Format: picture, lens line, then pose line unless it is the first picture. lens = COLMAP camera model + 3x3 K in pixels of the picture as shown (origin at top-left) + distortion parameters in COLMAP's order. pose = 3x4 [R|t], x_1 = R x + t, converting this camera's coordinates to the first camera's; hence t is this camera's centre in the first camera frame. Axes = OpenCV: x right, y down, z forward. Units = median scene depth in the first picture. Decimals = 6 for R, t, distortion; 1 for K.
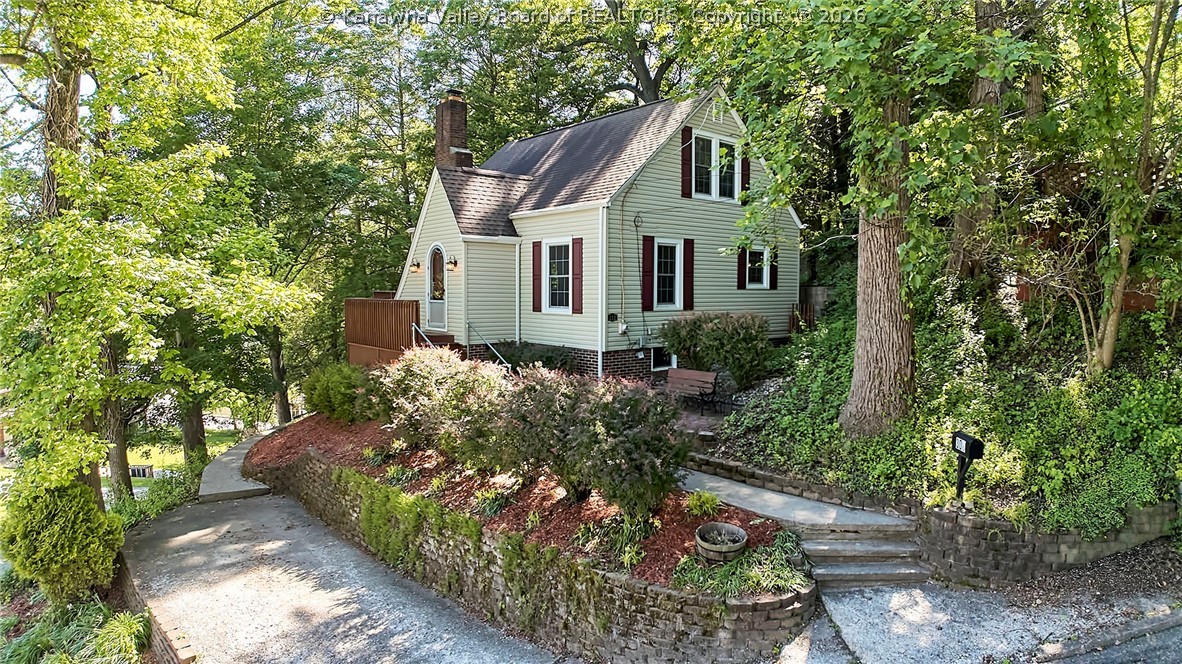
lens RADIAL K [[688.0, 0, 591.0], [0, 688.0, 332.0], [0, 0, 1]] dist [-0.143938, 0.000536]
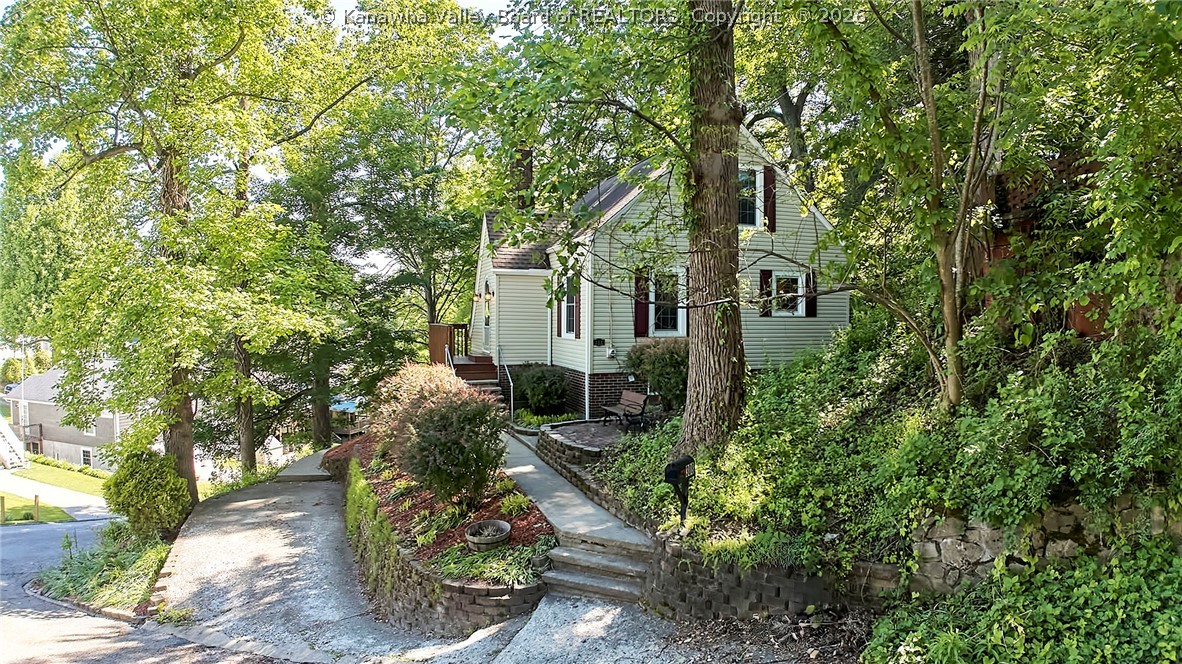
lens RADIAL K [[688.0, 0, 591.0], [0, 688.0, 332.0], [0, 0, 1]] dist [-0.143938, 0.000536]
pose [[0.932724, 0.009001, -0.360478, 0.375712], [-0.024669, 0.998939, -0.038886, 0.004431], [0.359746, 0.045162, 0.931957, -0.005830]]
